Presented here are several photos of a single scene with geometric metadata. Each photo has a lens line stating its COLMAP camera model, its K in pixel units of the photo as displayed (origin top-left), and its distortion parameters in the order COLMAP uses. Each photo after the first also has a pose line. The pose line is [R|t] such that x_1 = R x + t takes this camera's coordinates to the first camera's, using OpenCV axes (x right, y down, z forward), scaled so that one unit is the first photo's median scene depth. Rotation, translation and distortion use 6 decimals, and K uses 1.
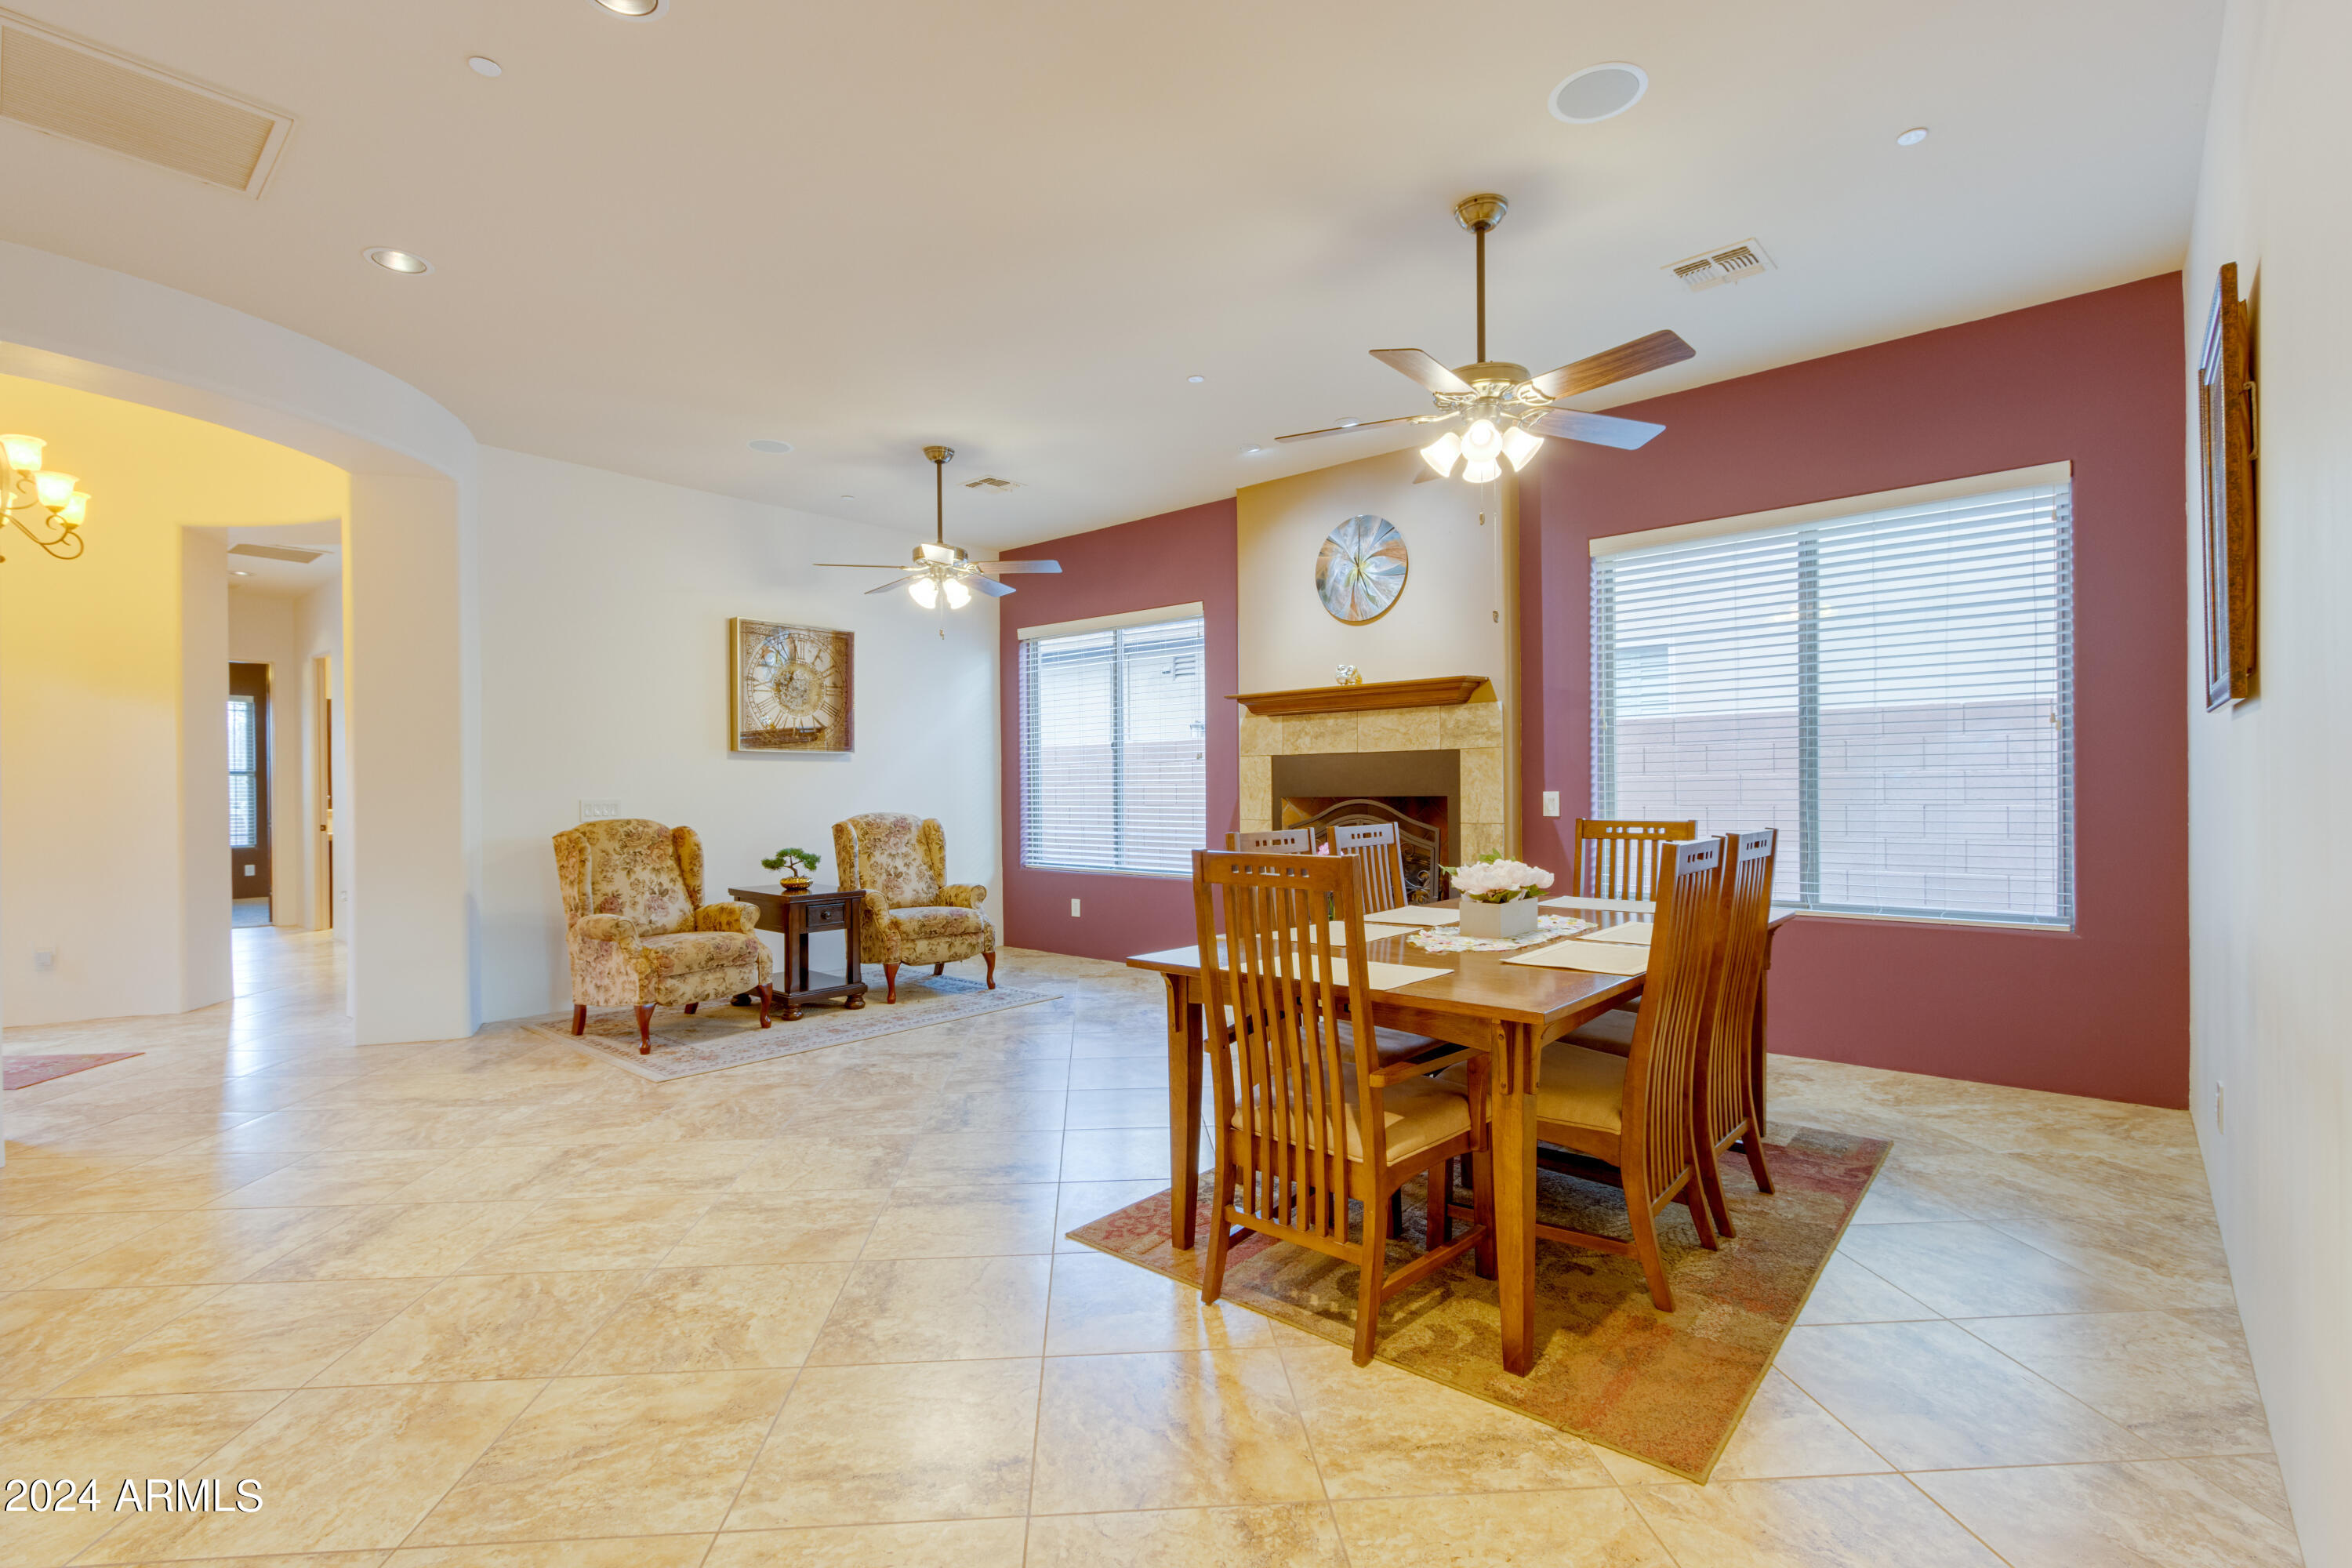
lens RADIAL K [[1072.0, 0, 1170.3], [0, 1072.0, 792.9], [0, 0, 1]] dist [0.005195, -0.001403]
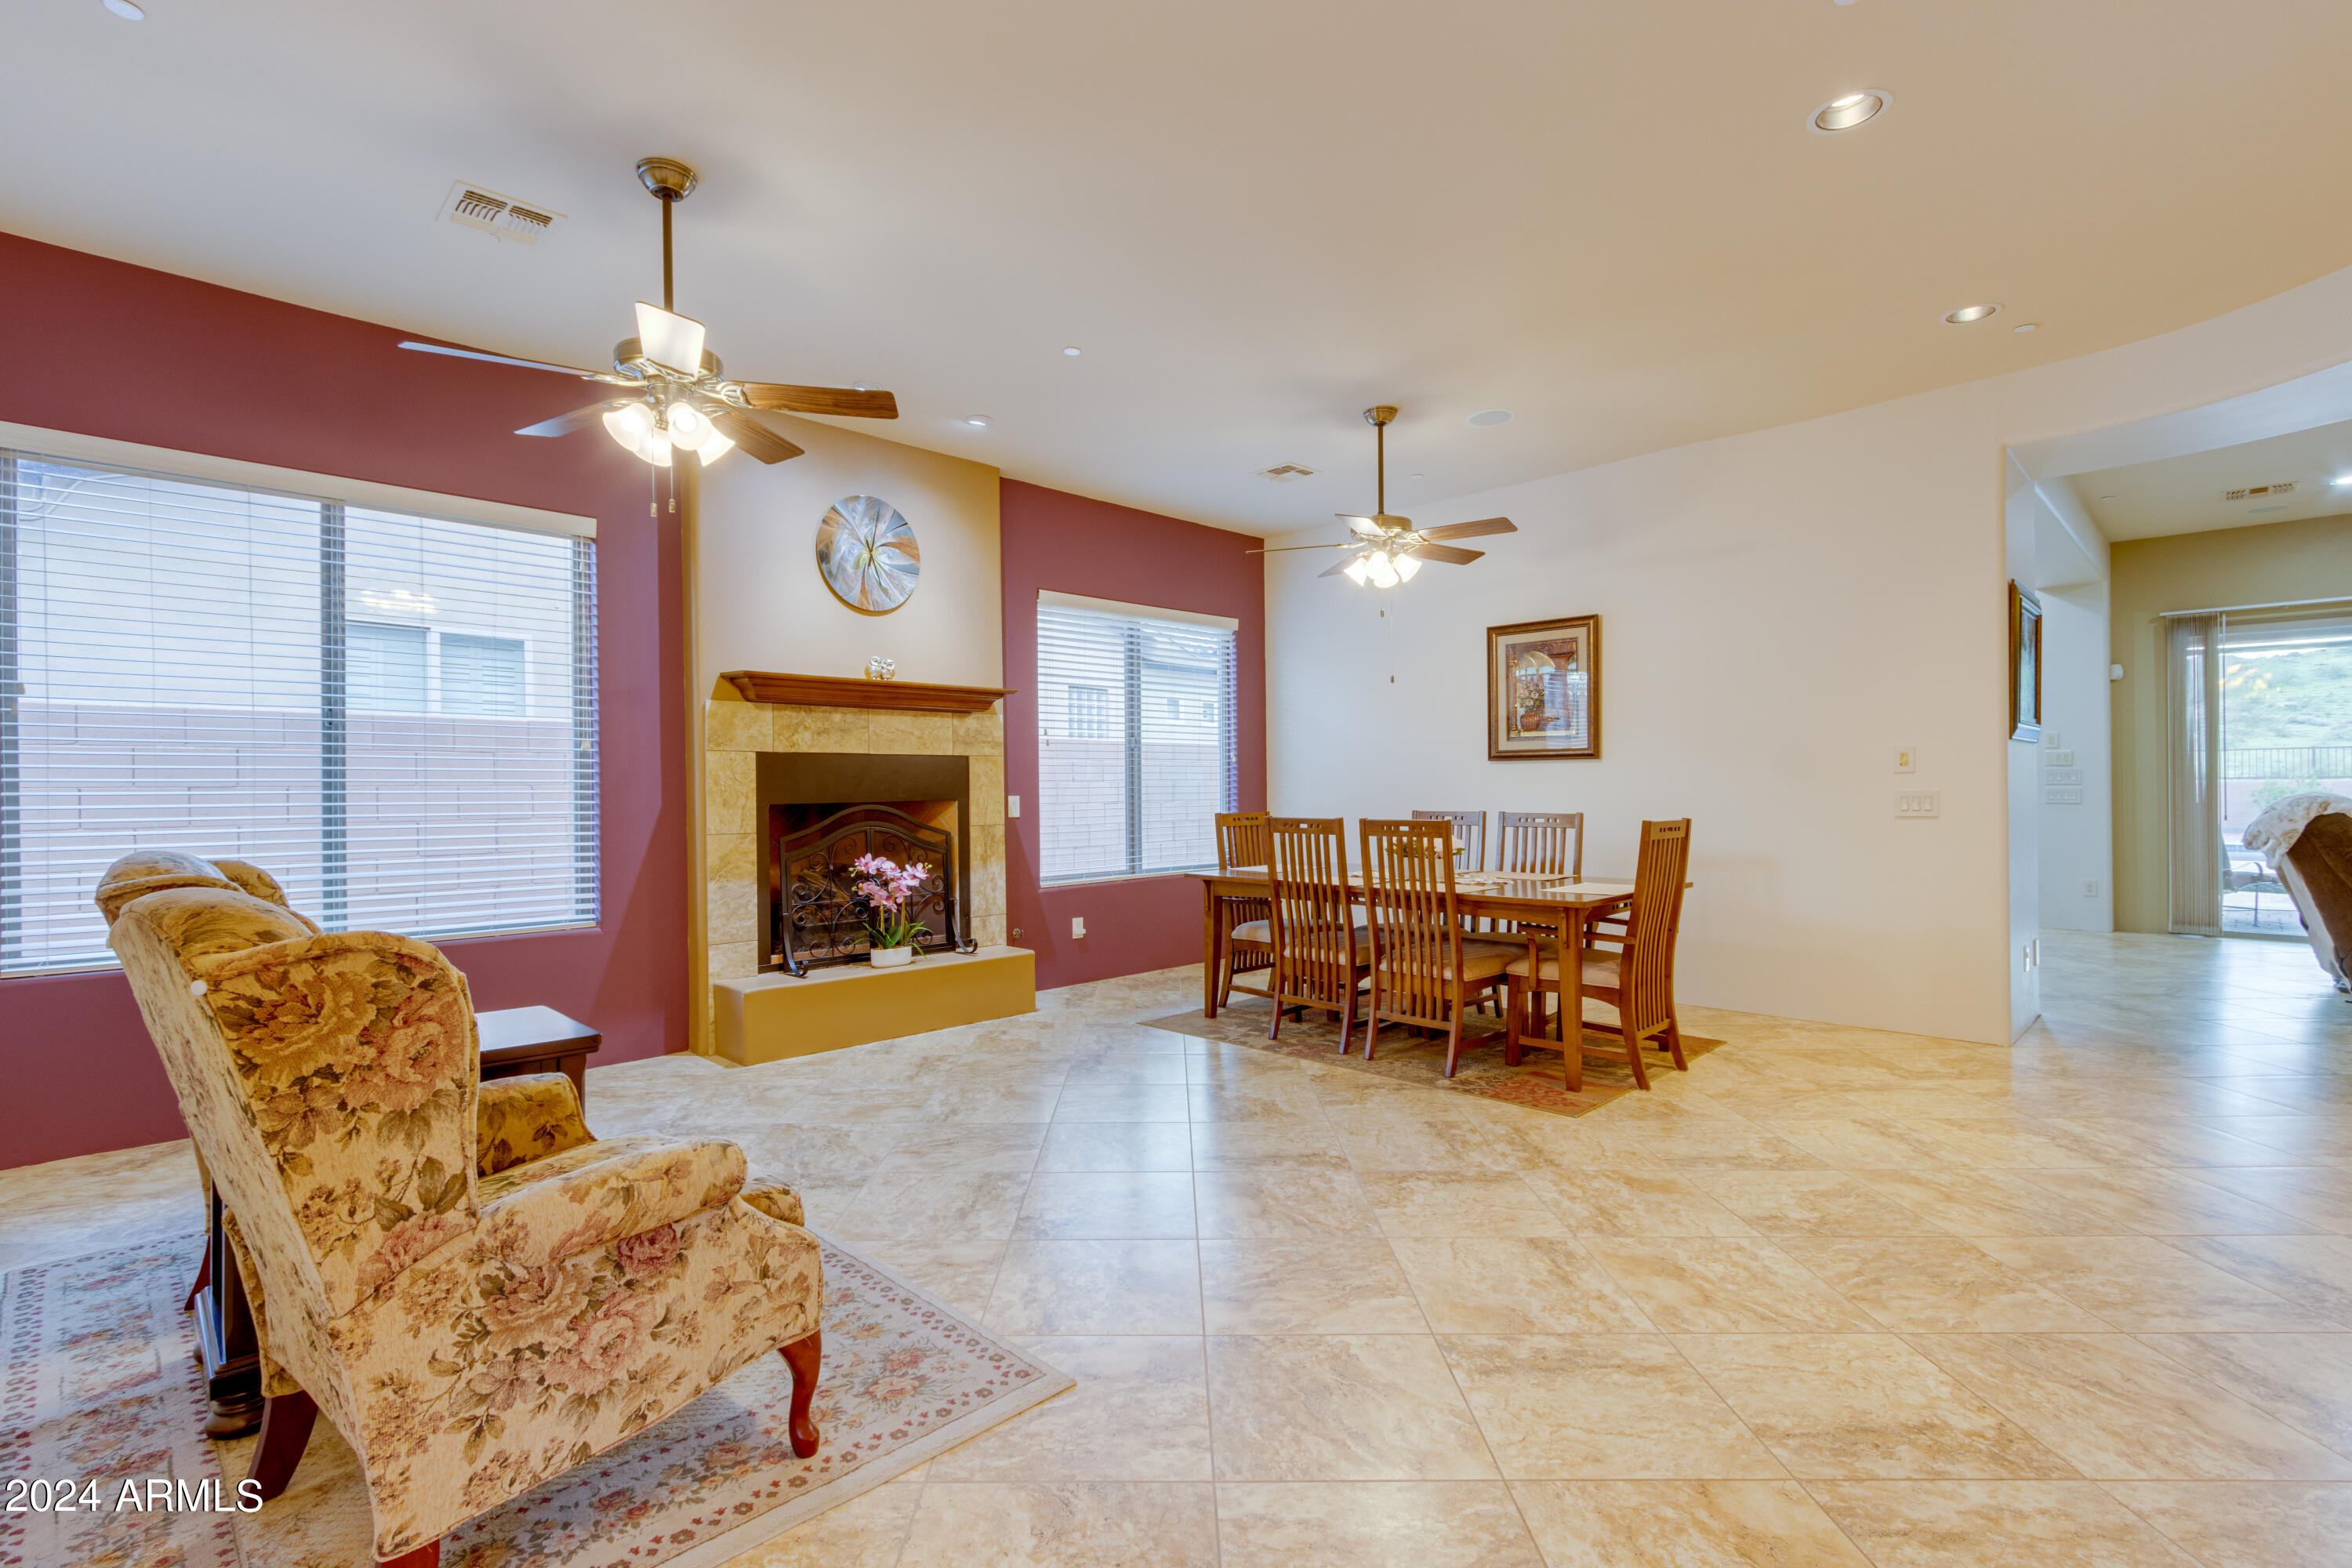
lens RADIAL K [[1072.0, 0, 1169.7], [0, 1072.0, 777.7], [0, 0, 1]] dist [0.005195, -0.001403]
pose [[0.071398, 0.021692, 0.997212, -0.981434], [0.013916, 0.999645, -0.022742, 0.009299], [-0.997351, 0.015501, 0.071071, 0.935847]]
